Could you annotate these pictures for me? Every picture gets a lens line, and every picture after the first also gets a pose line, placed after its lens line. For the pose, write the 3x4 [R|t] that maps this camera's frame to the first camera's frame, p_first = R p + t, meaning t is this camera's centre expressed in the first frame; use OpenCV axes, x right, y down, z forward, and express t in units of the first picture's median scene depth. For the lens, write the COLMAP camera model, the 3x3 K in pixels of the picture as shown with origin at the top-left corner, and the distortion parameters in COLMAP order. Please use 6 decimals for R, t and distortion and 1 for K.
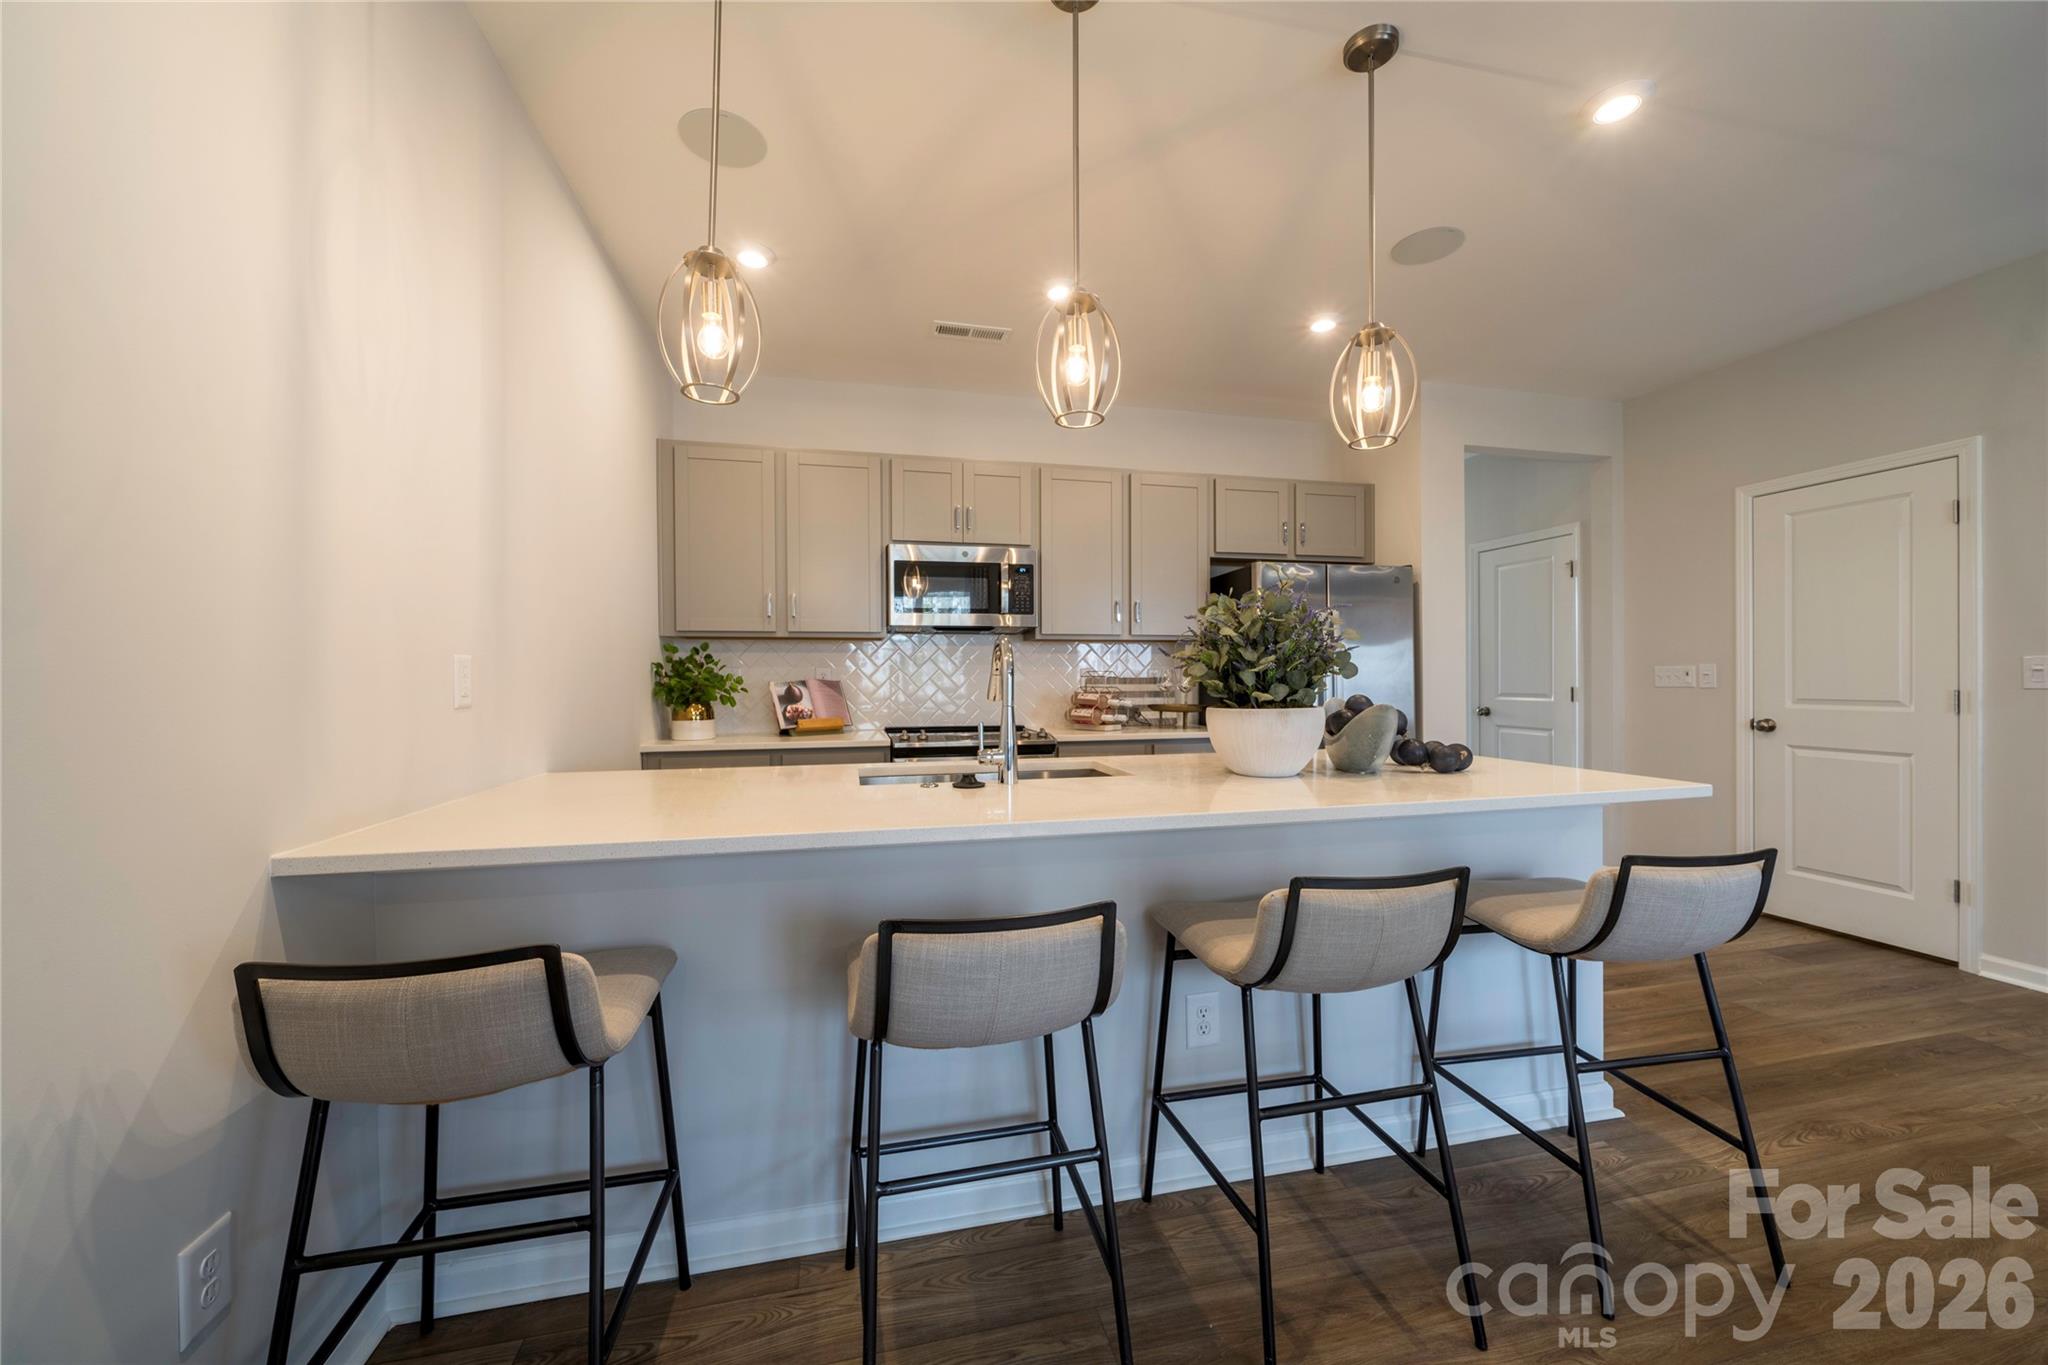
lens RADIAL K [[748.7, 0, 1024.0], [0, 748.7, 682.5], [0, 0, 1]] dist [-0.000095, 0.000009]
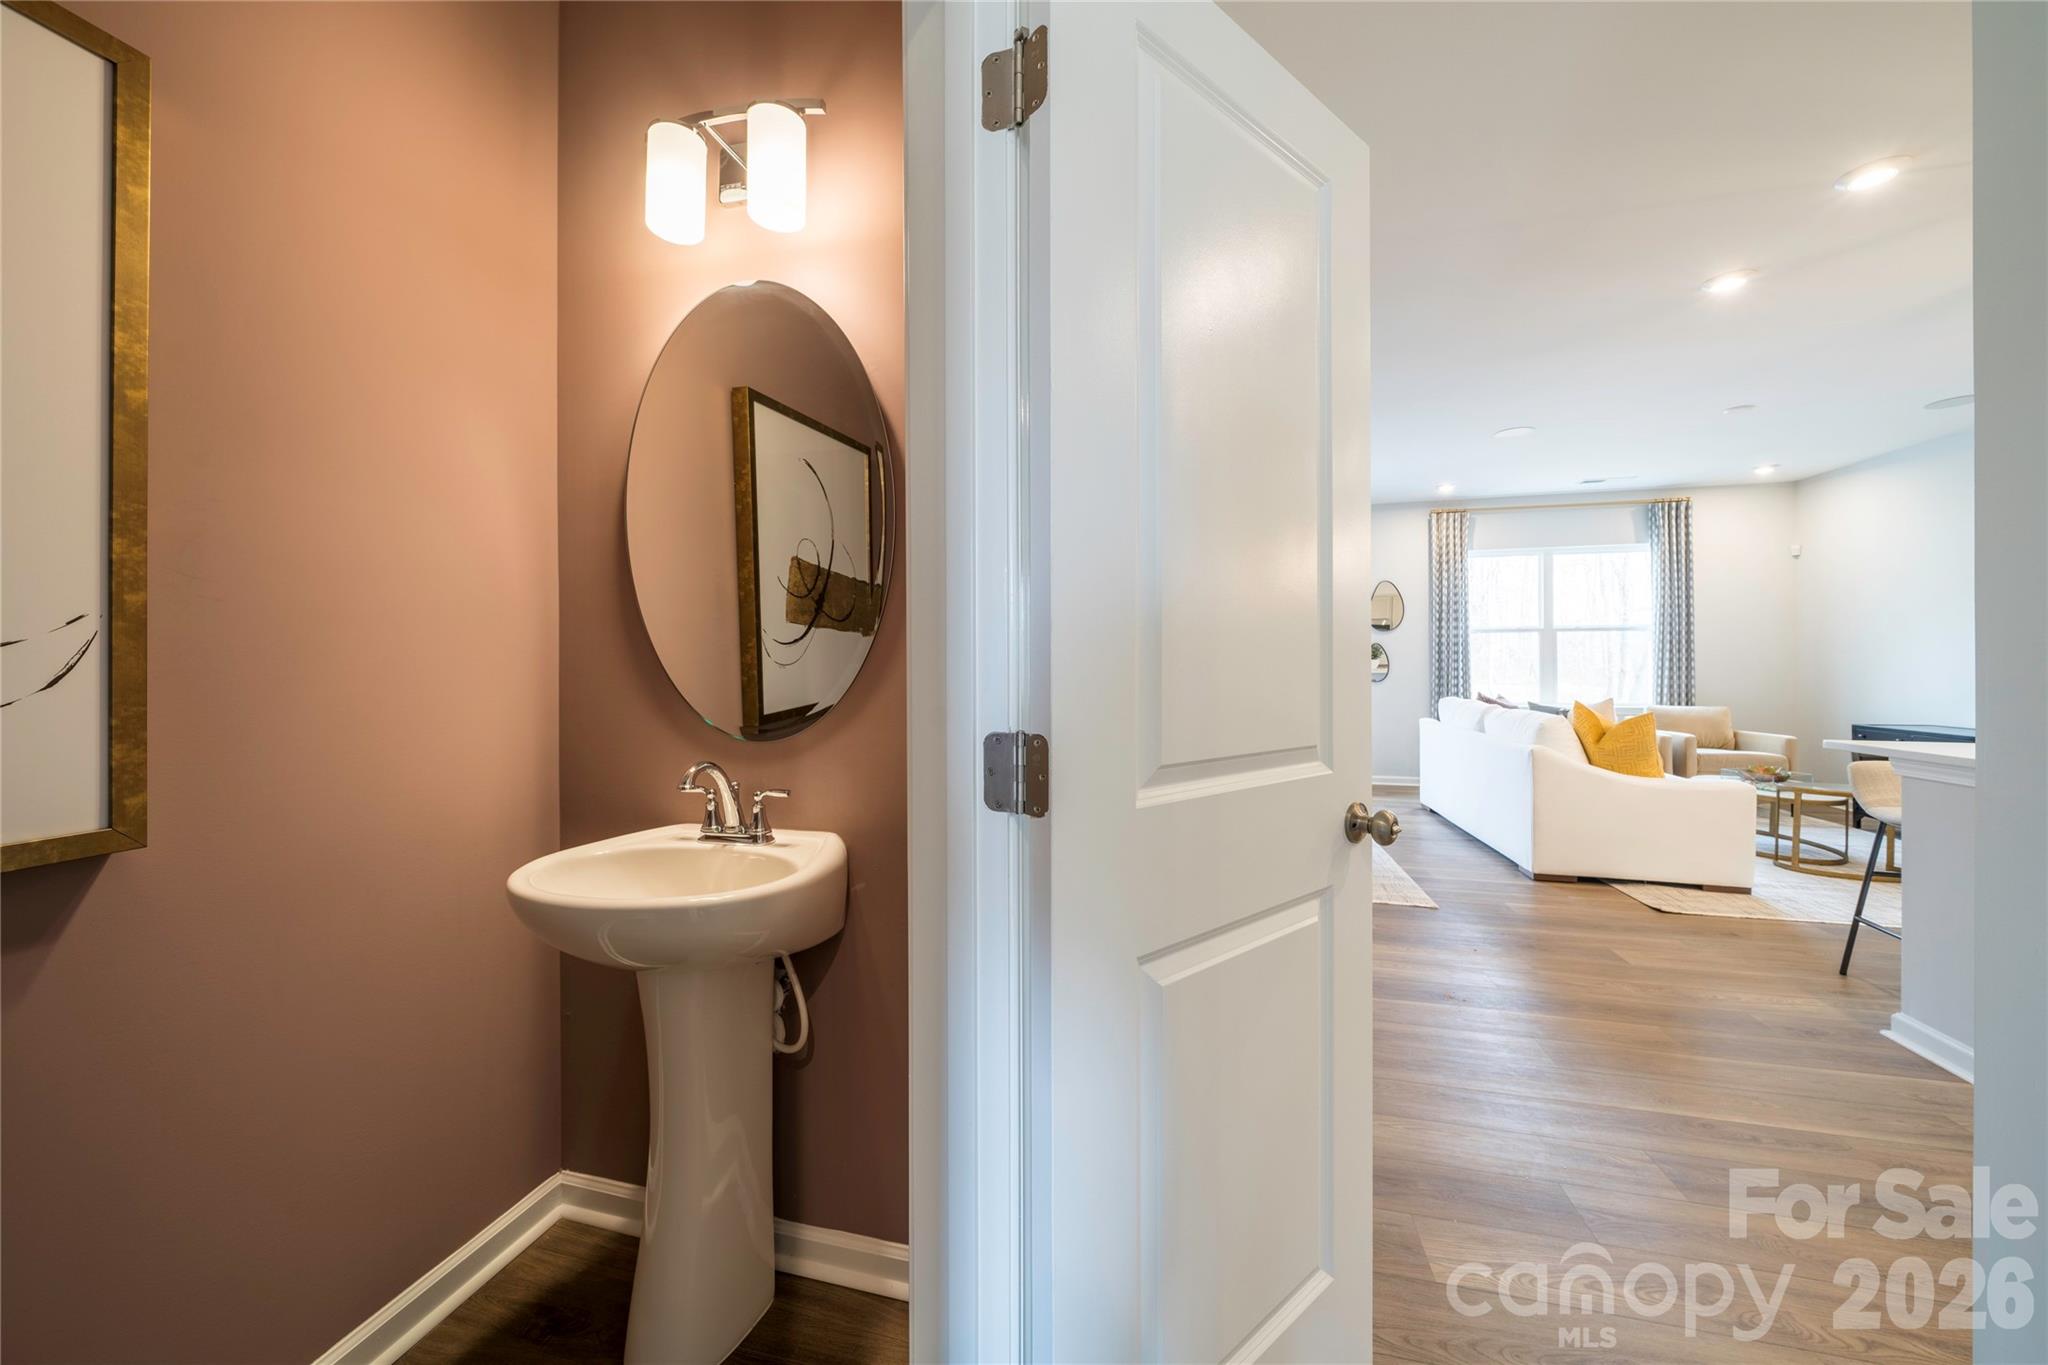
lens RADIAL K [[709.4, 0, 1023.7], [0, 709.4, 668.5], [0, 0, 1]] dist [-0.006382, -0.000072]
pose [[-0.883339, 0.005732, 0.468699, 0.823145], [0.011061, 0.999902, 0.008617, -0.014377], [-0.468603, 0.012796, -0.883316, 1.457234]]
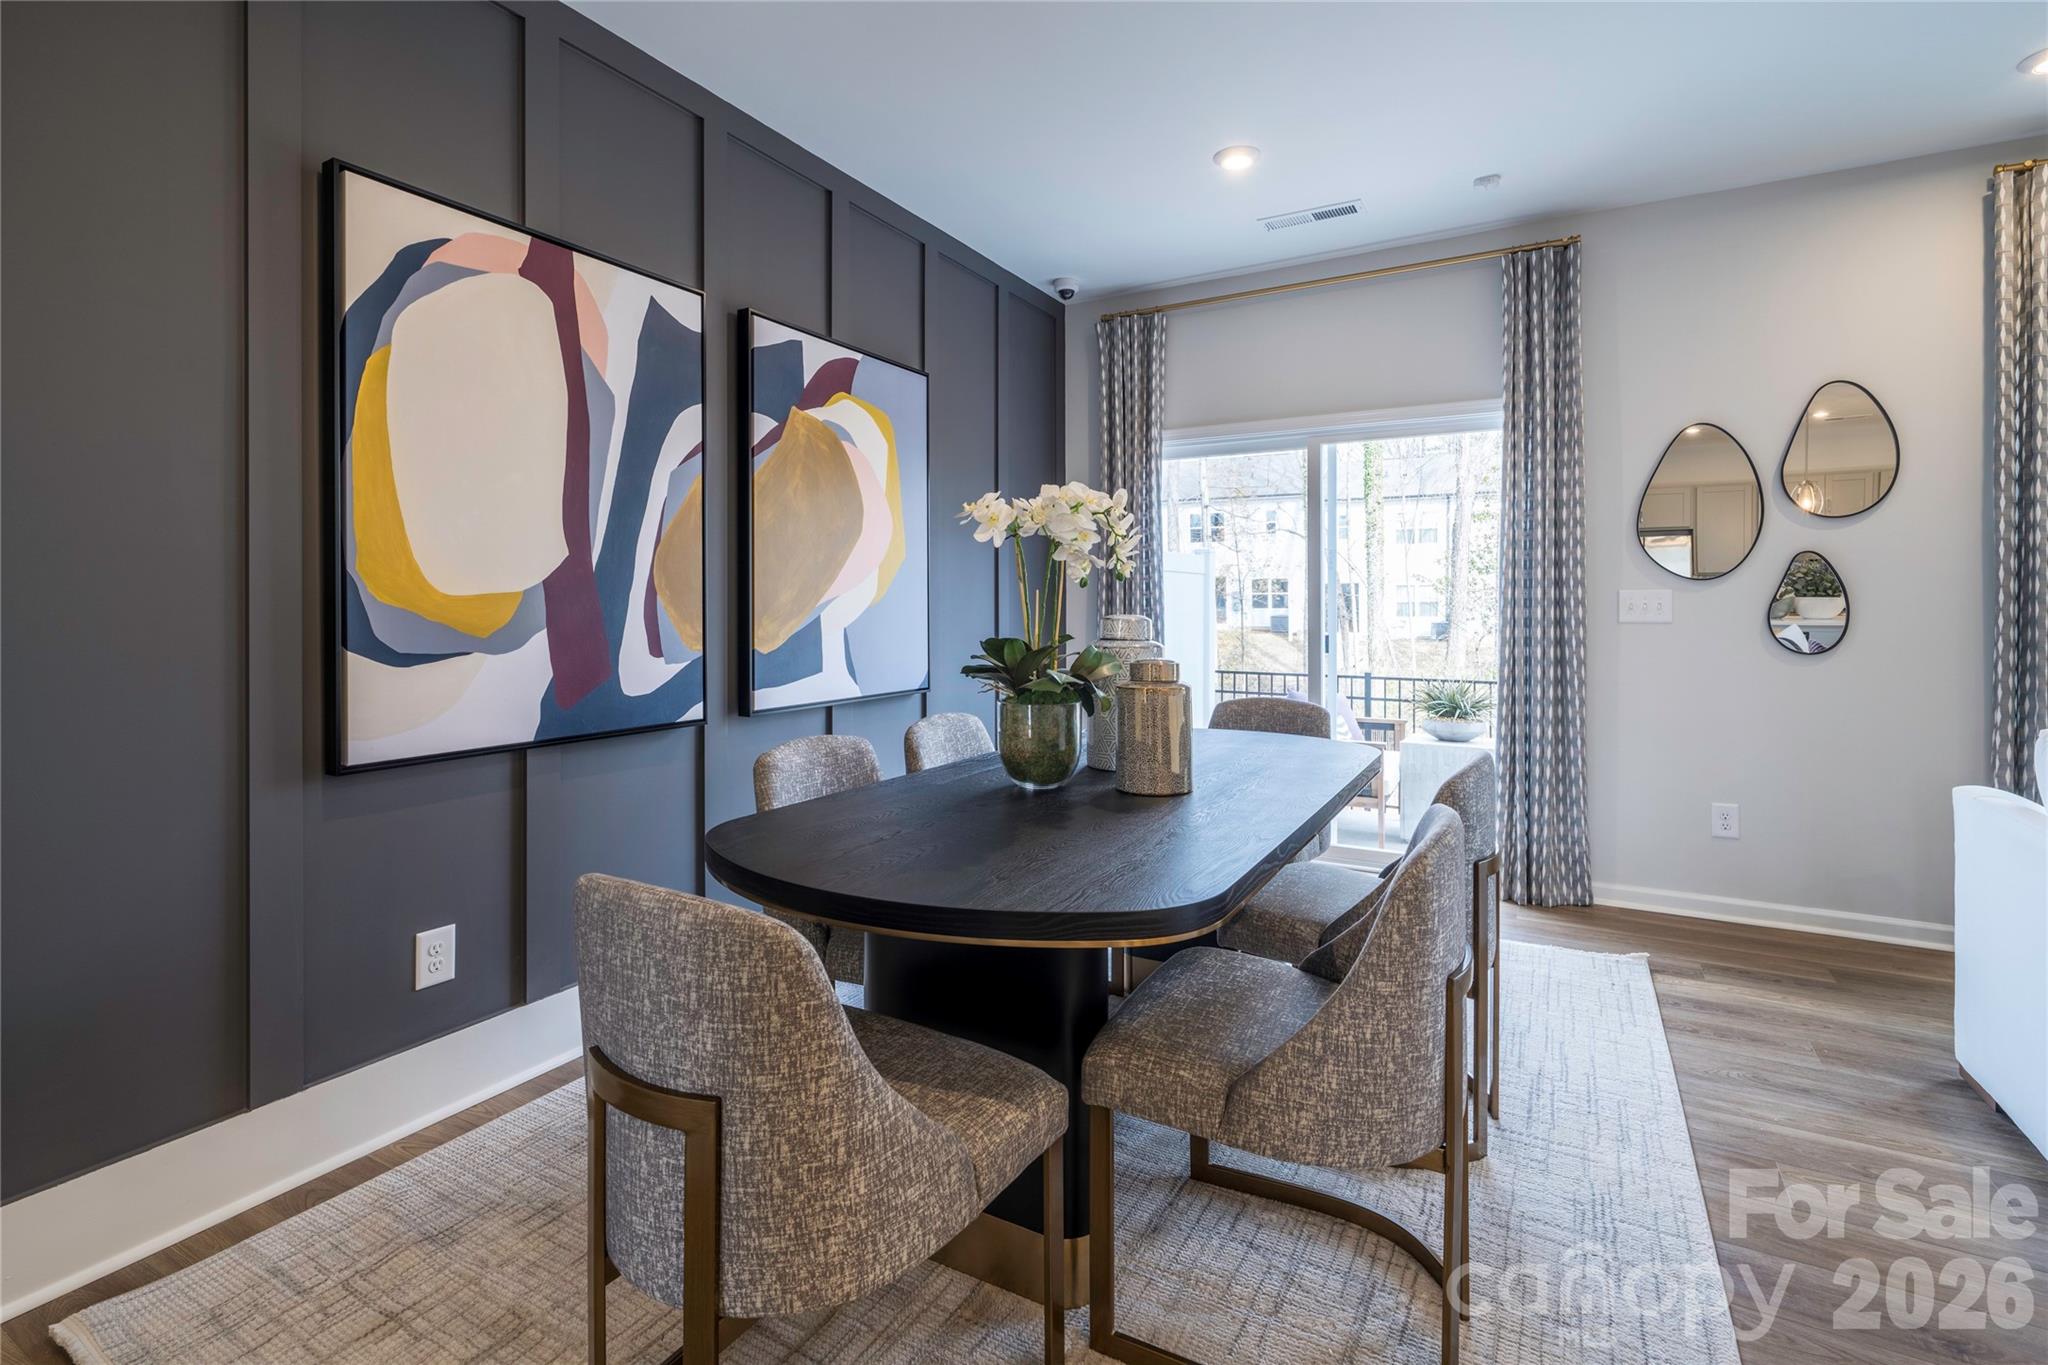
lens RADIAL K [[930.8, 0, 1022.7], [0, 930.8, 609.1], [0, 0, 1]] dist [-0.001051, -0.000173]
pose [[-0.725005, 0.000731, 0.688743, 0.806327], [0.007035, 0.999955, 0.006345, -0.008694], [-0.688707, 0.009446, -0.724978, 0.529752]]
